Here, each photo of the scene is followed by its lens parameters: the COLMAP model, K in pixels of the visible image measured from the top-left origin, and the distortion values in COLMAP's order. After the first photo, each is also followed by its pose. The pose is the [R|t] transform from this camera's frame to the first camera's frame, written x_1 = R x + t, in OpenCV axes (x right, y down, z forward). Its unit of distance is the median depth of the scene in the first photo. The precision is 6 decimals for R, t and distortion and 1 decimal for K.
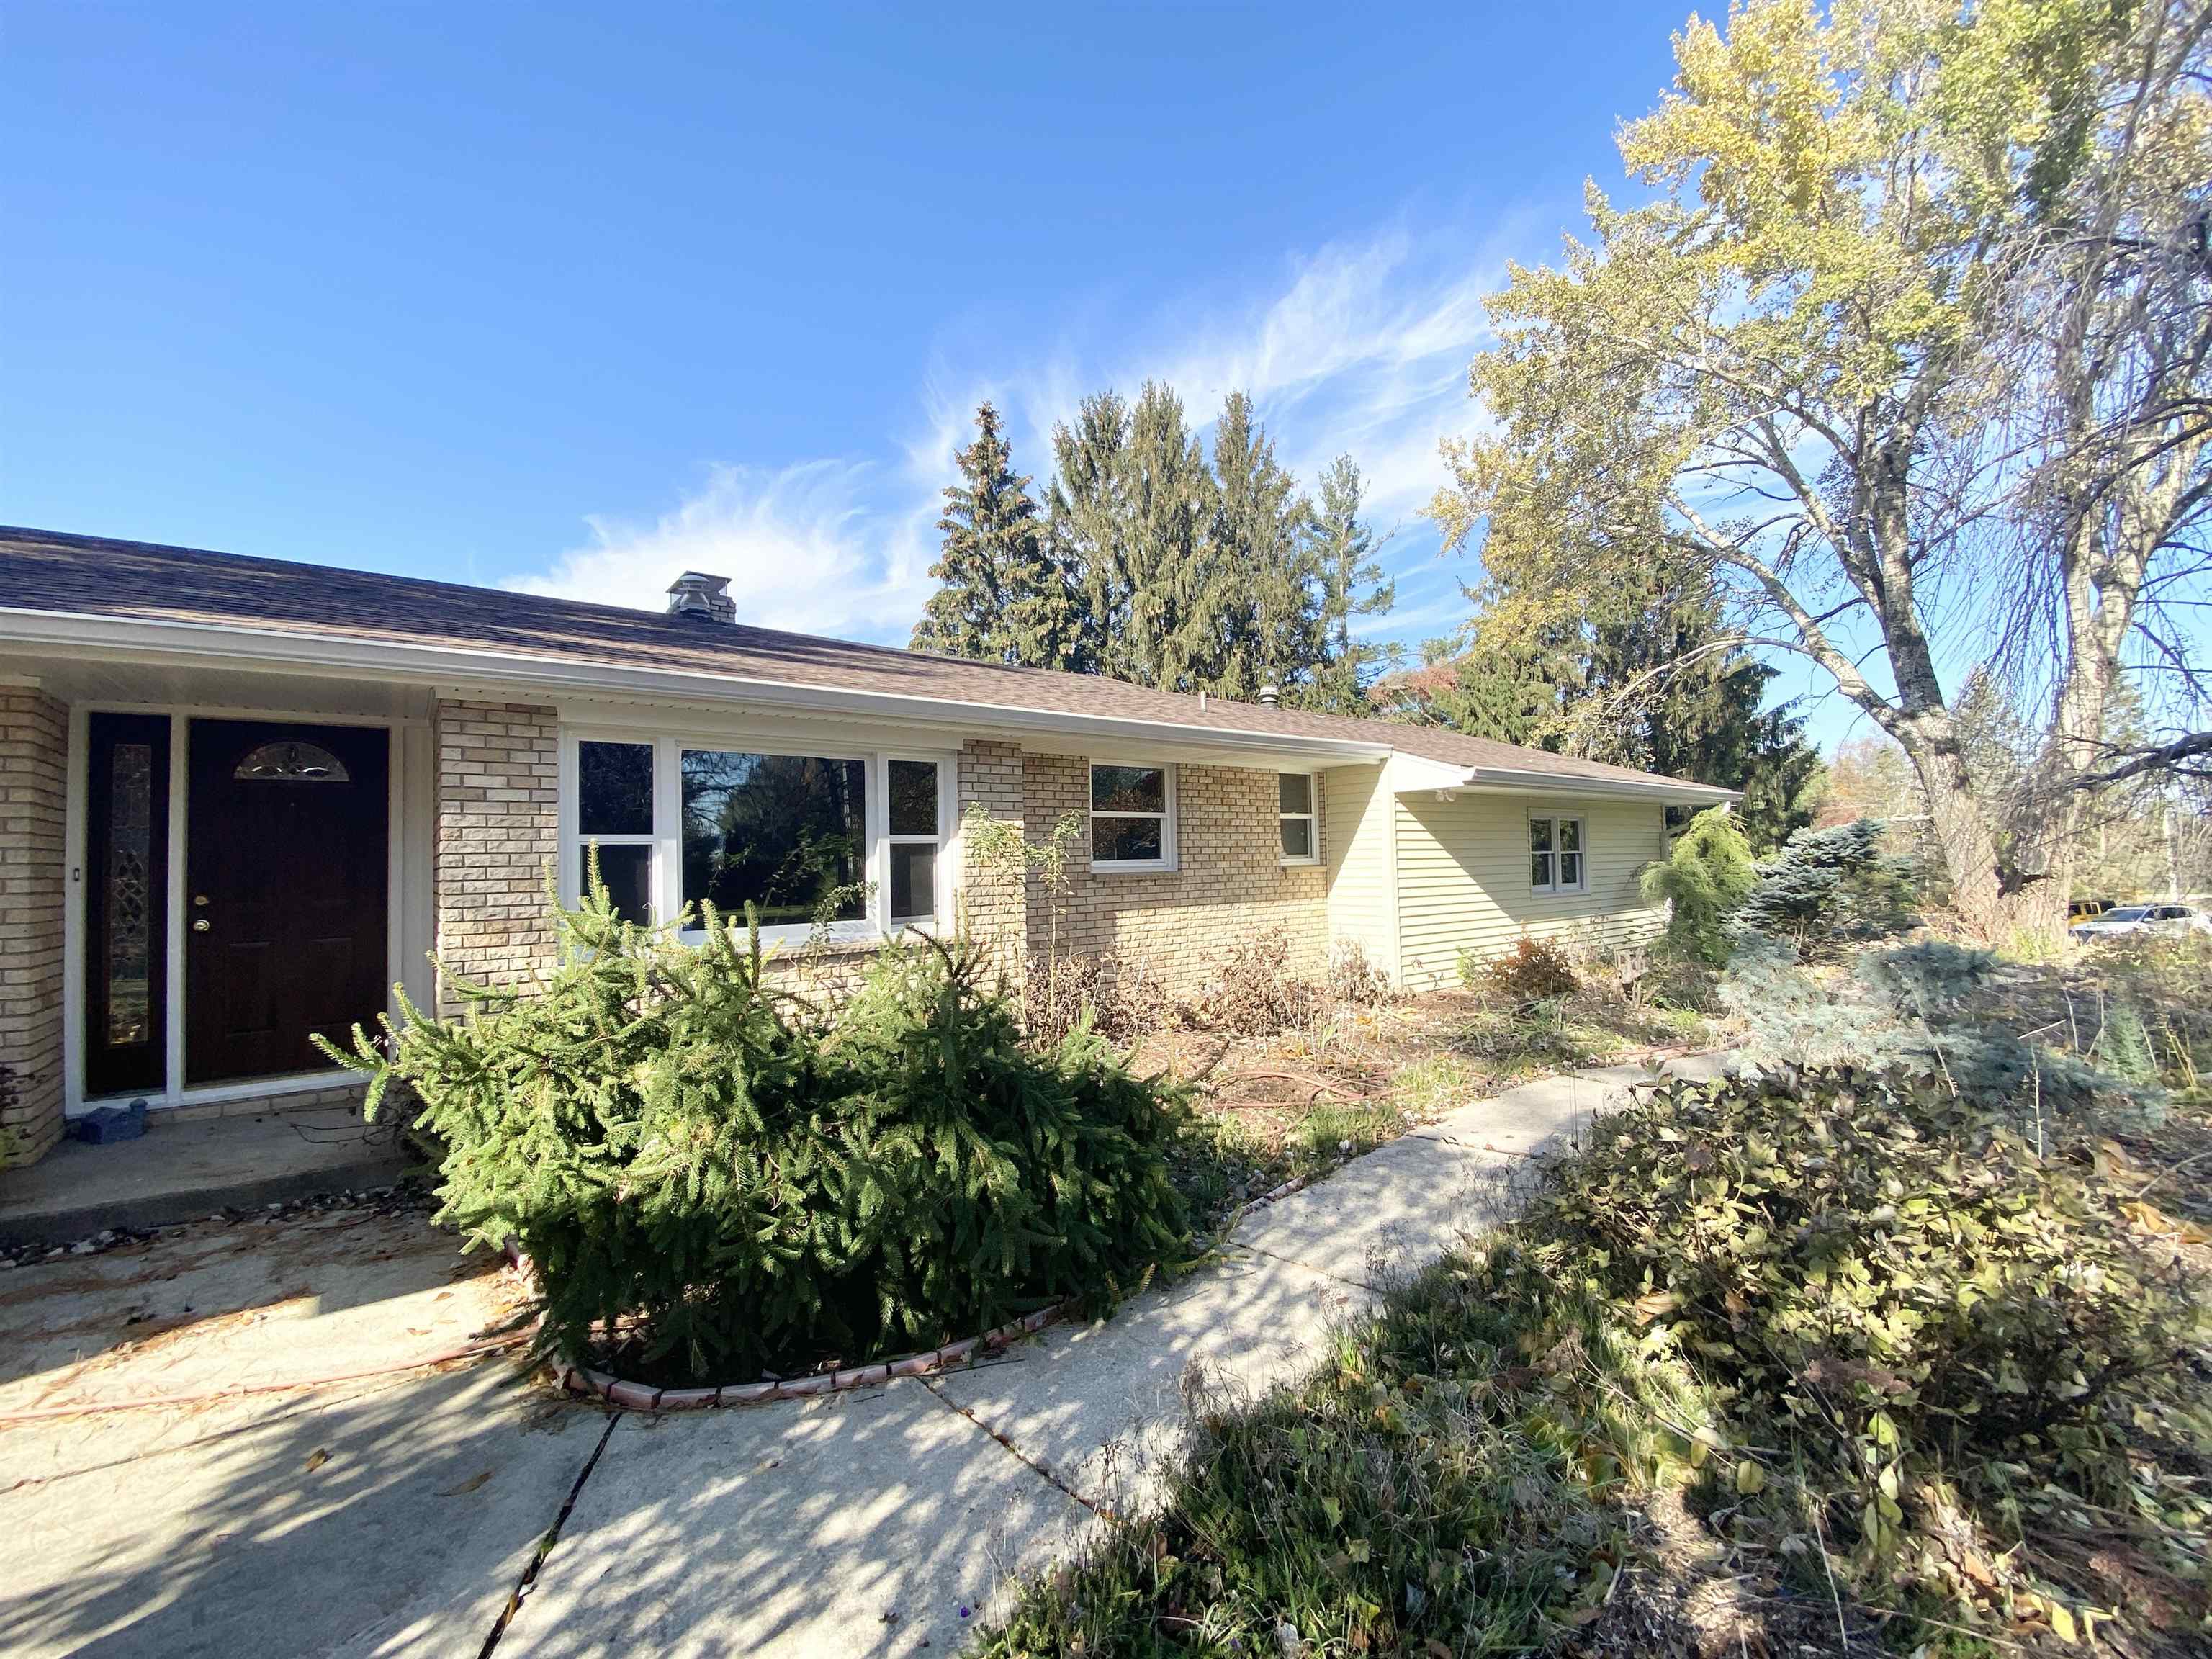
lens RADIAL K [[910.9, 0, 1106.0], [0, 910.9, 829.5], [0, 0, 1]] dist [0.042641, -0.031065]
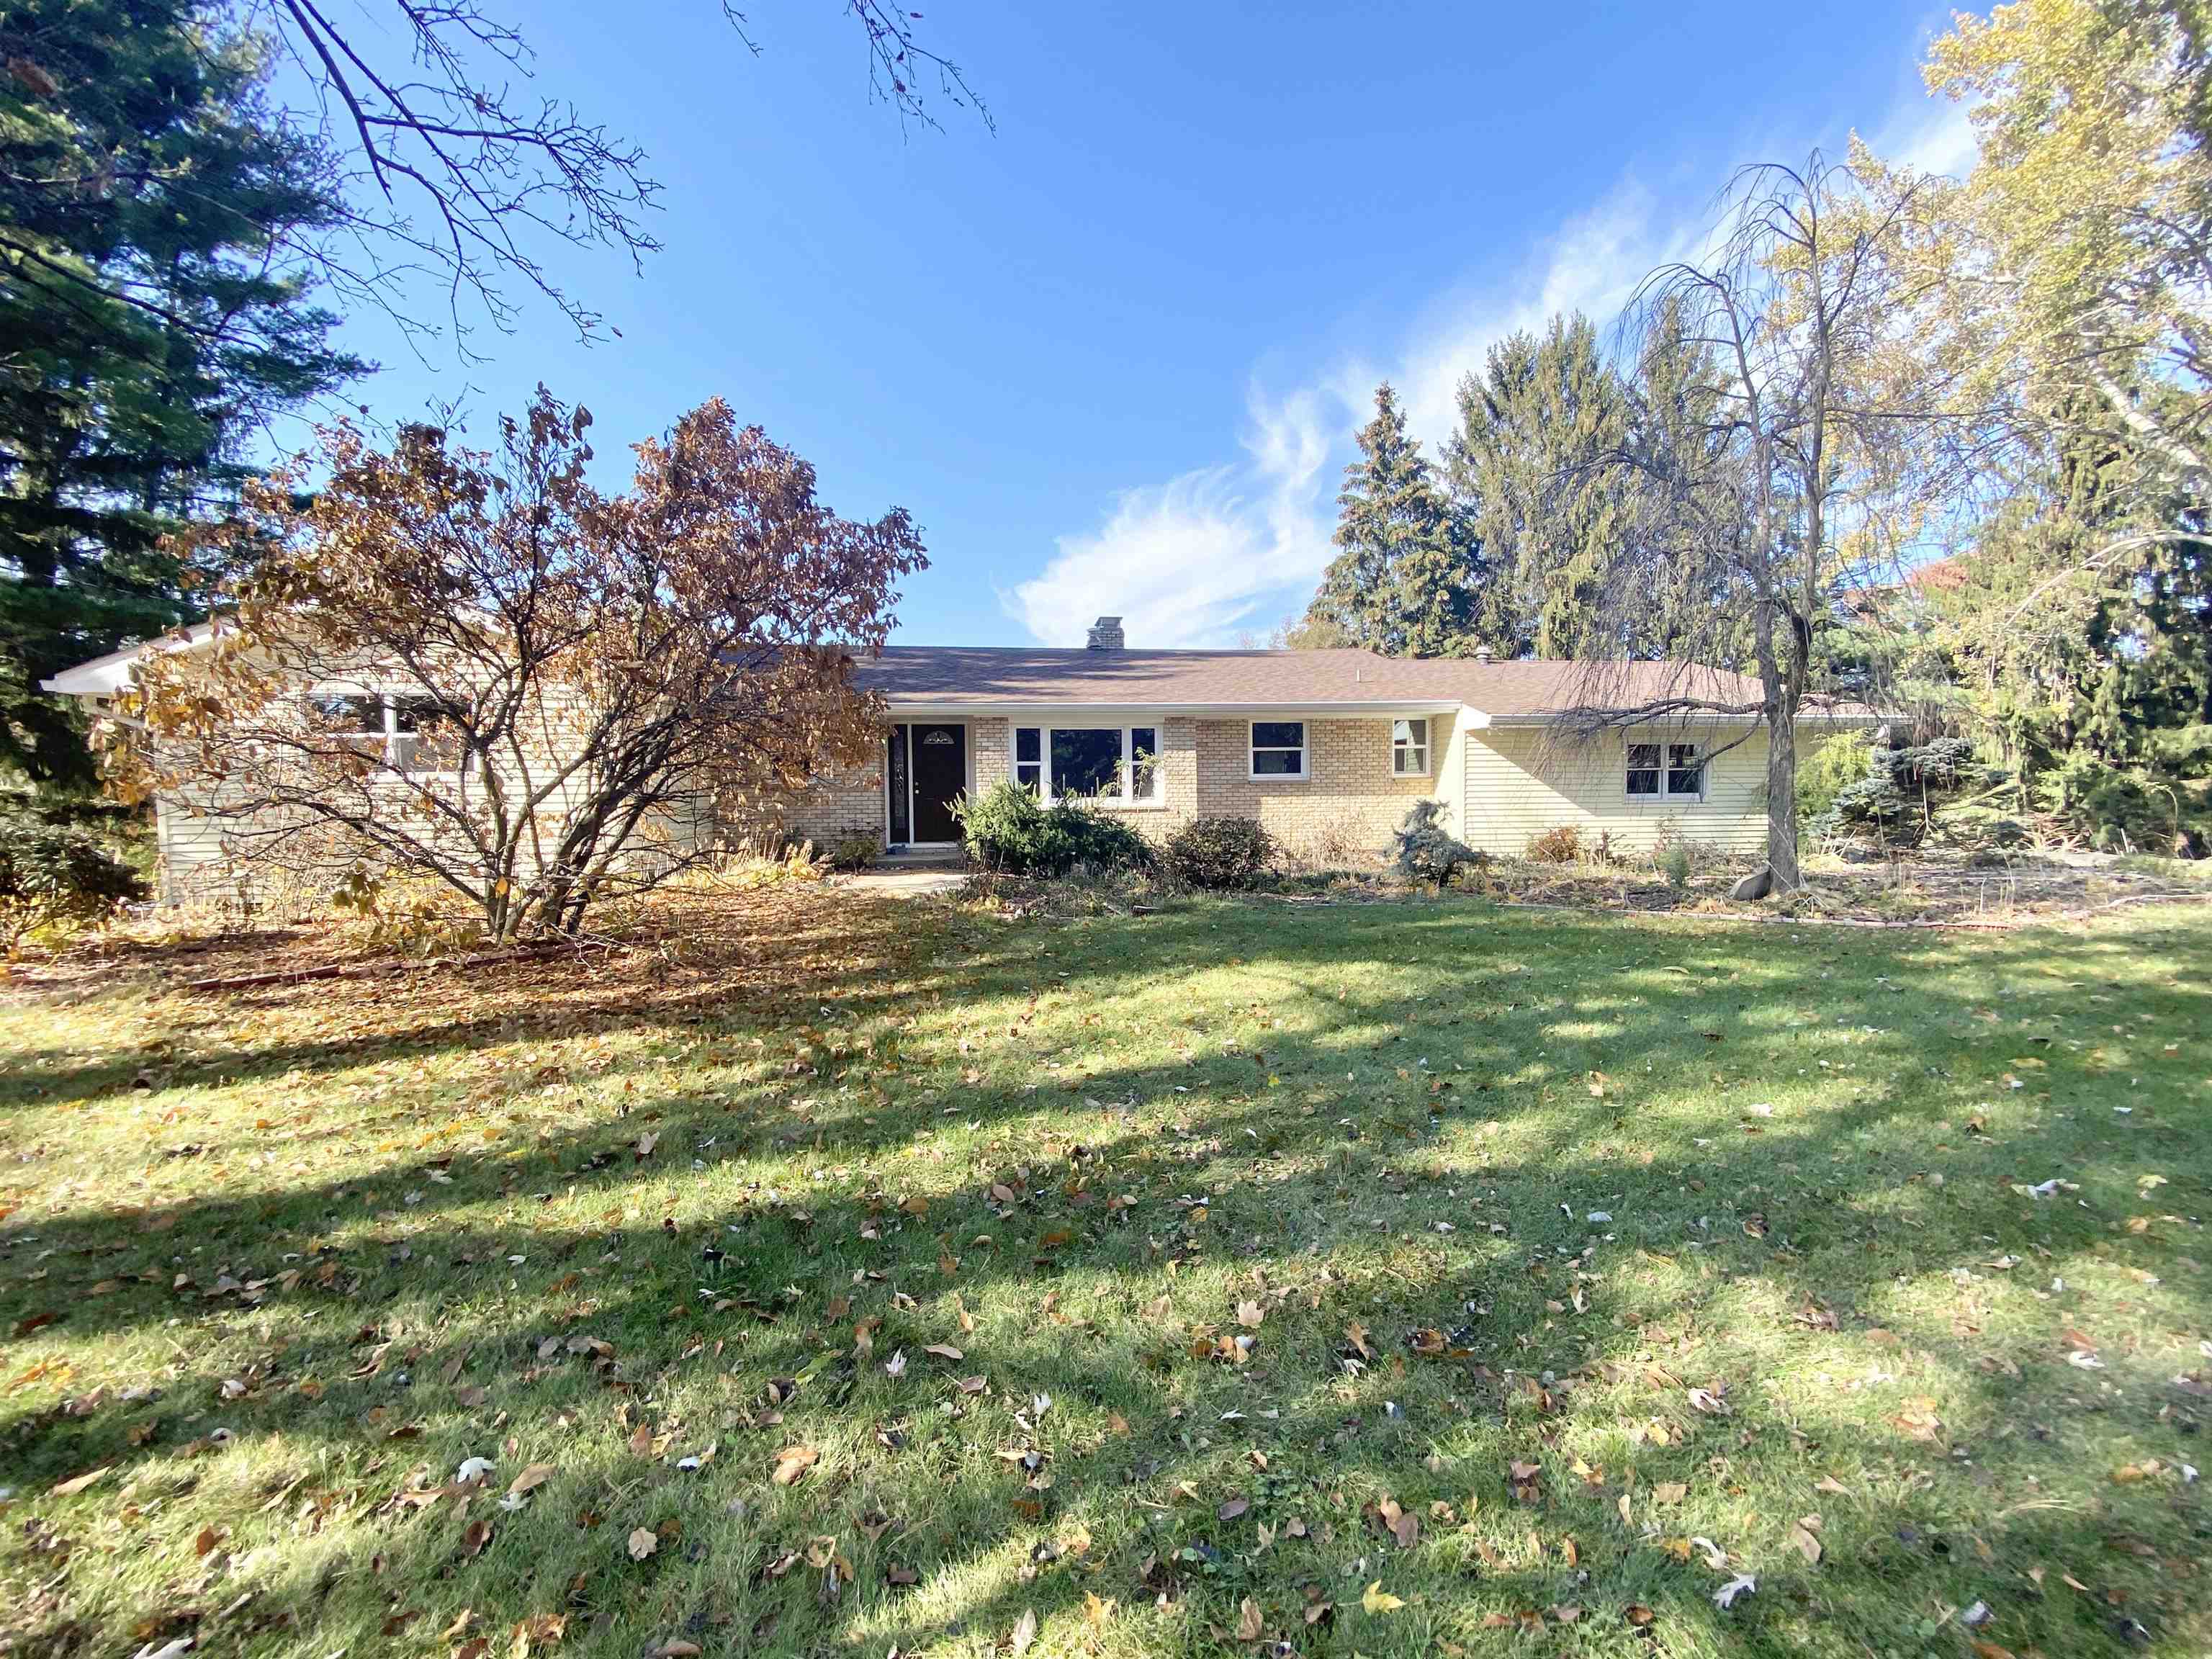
lens RADIAL K [[910.9, 0, 1106.0], [0, 910.9, 829.5], [0, 0, 1]] dist [0.042641, -0.031065]
pose [[0.856198, 0.030905, -0.515722, 0.198371], [0.011886, 0.996767, 0.079465, -0.001055], [0.516511, -0.074168, 0.853063, -0.224112]]
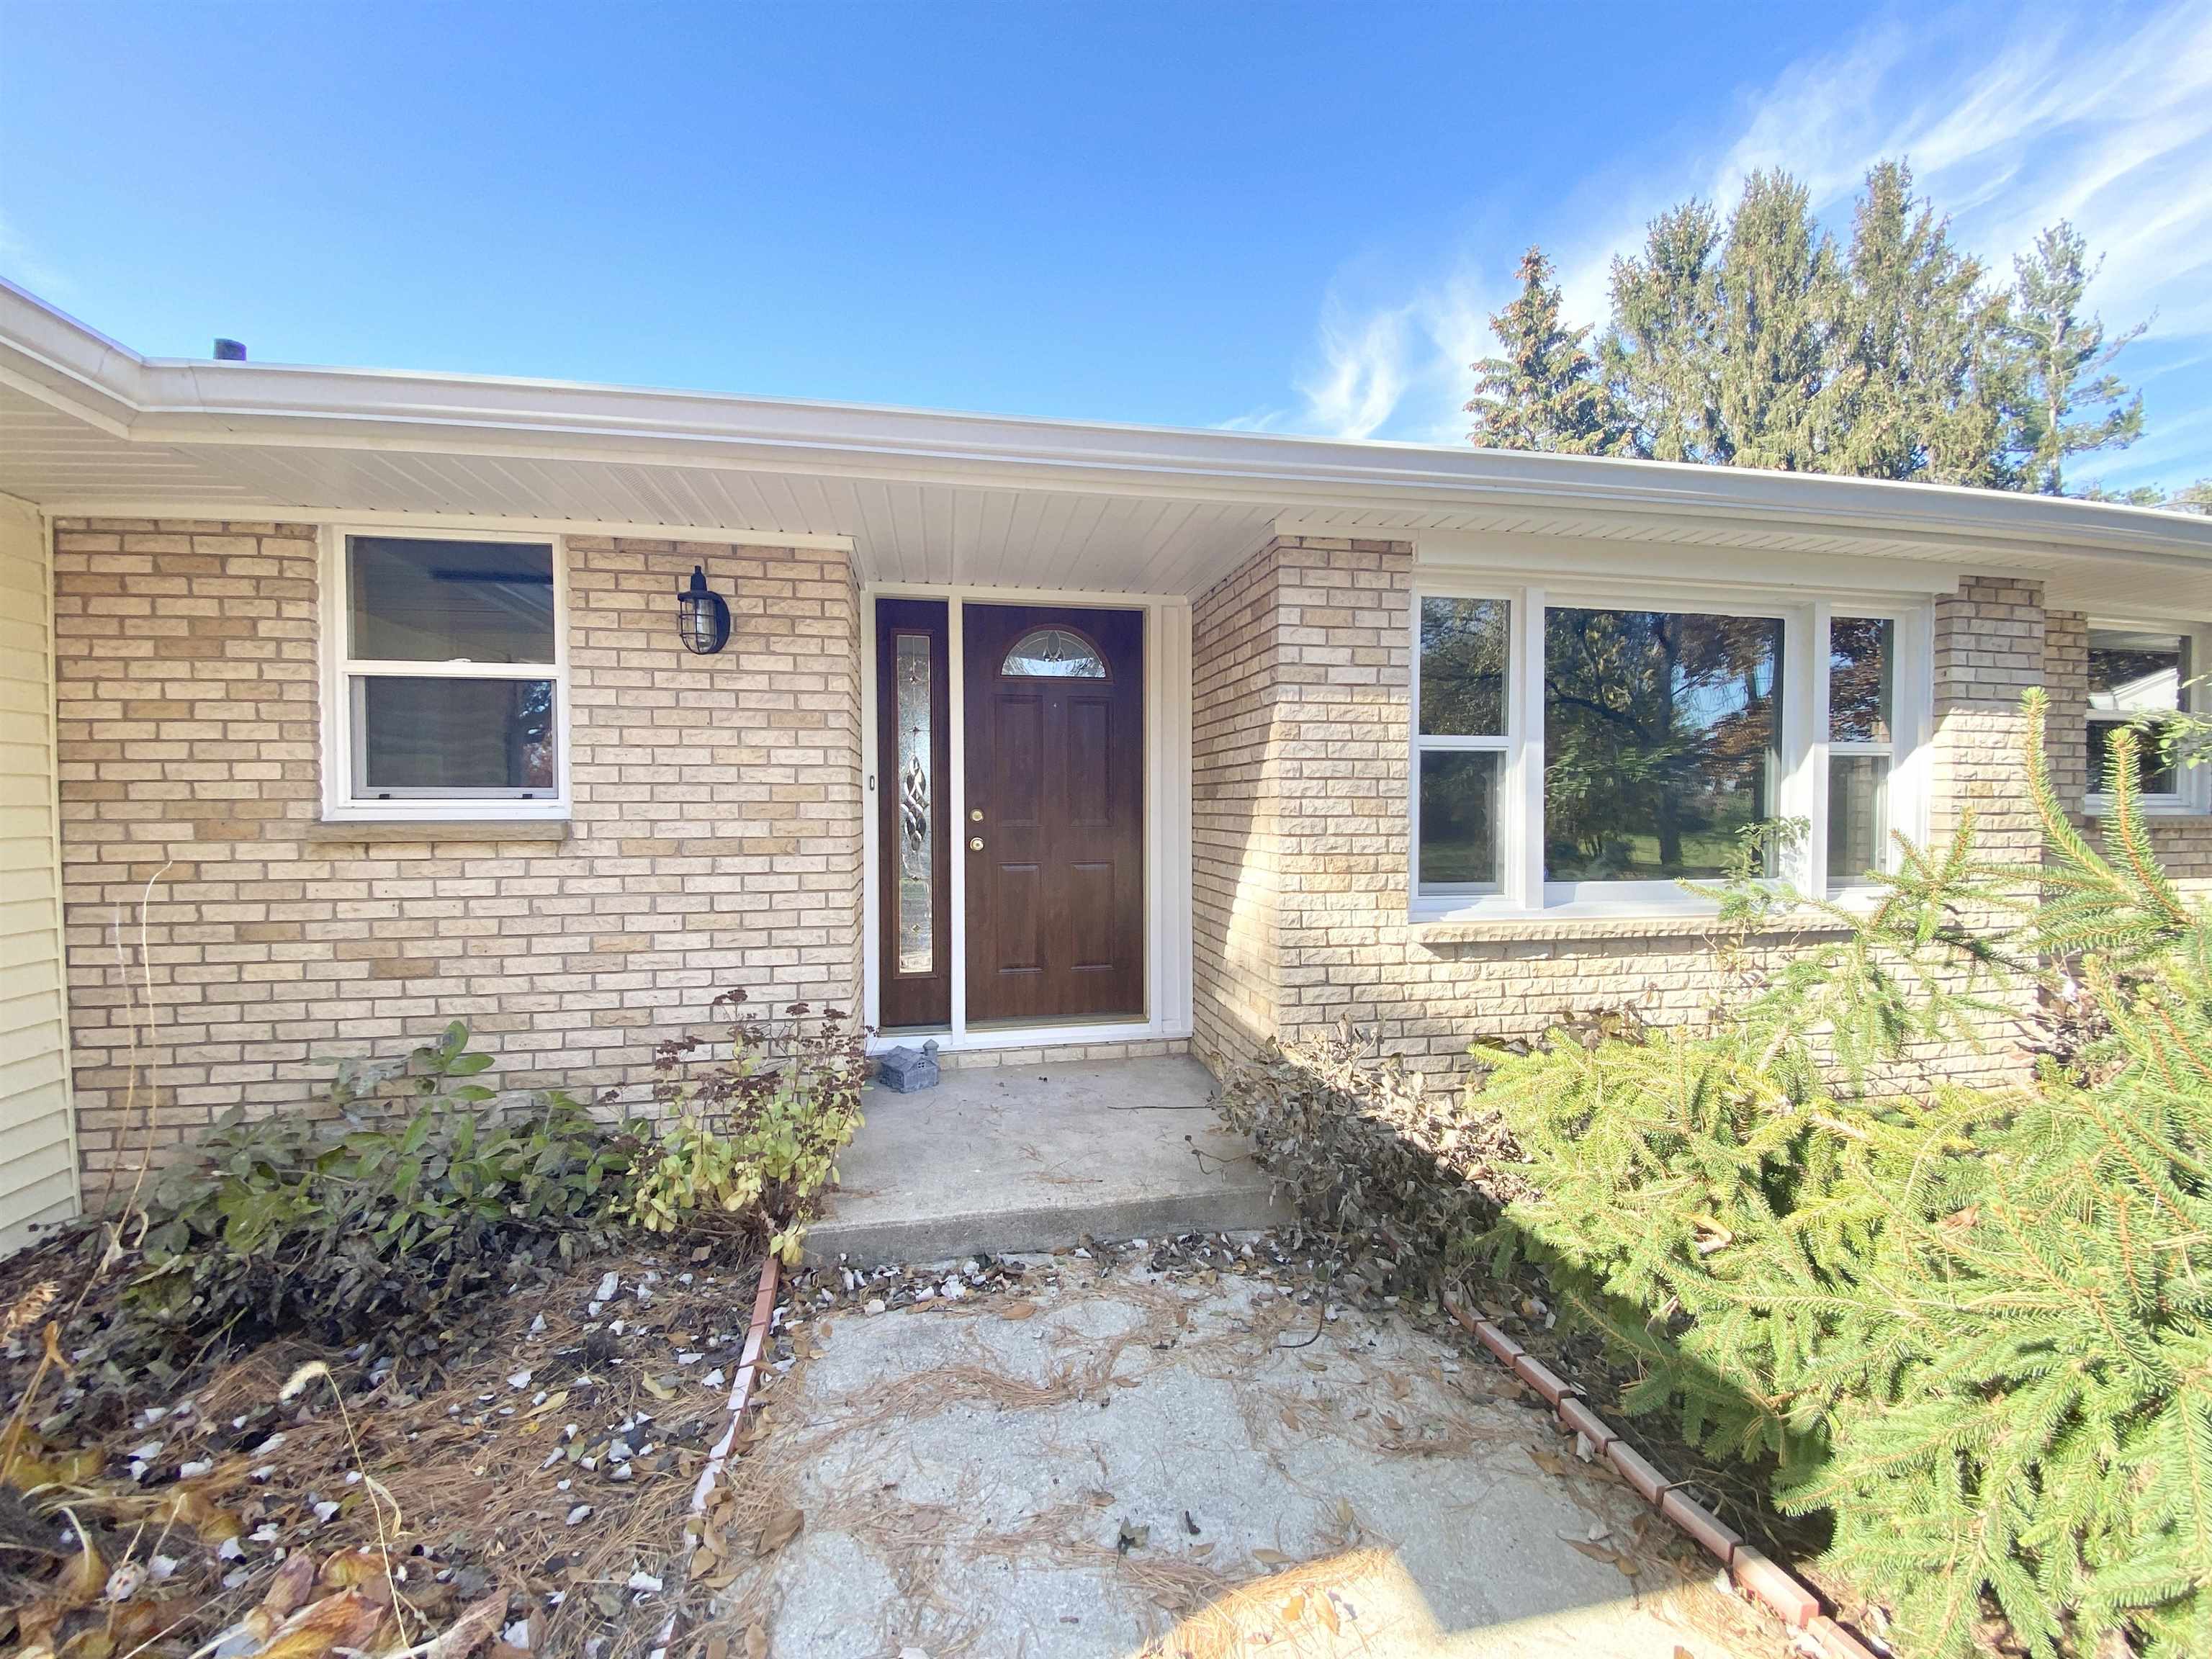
lens RADIAL K [[910.9, 0, 1106.0], [0, 910.9, 829.5], [0, 0, 1]] dist [0.042641, -0.031065]
pose [[0.890414, 0.033849, -0.453891, -0.082281], [-0.002084, 0.997524, 0.070302, 0.005000], [0.455147, -0.061652, 0.888279, 0.049787]]
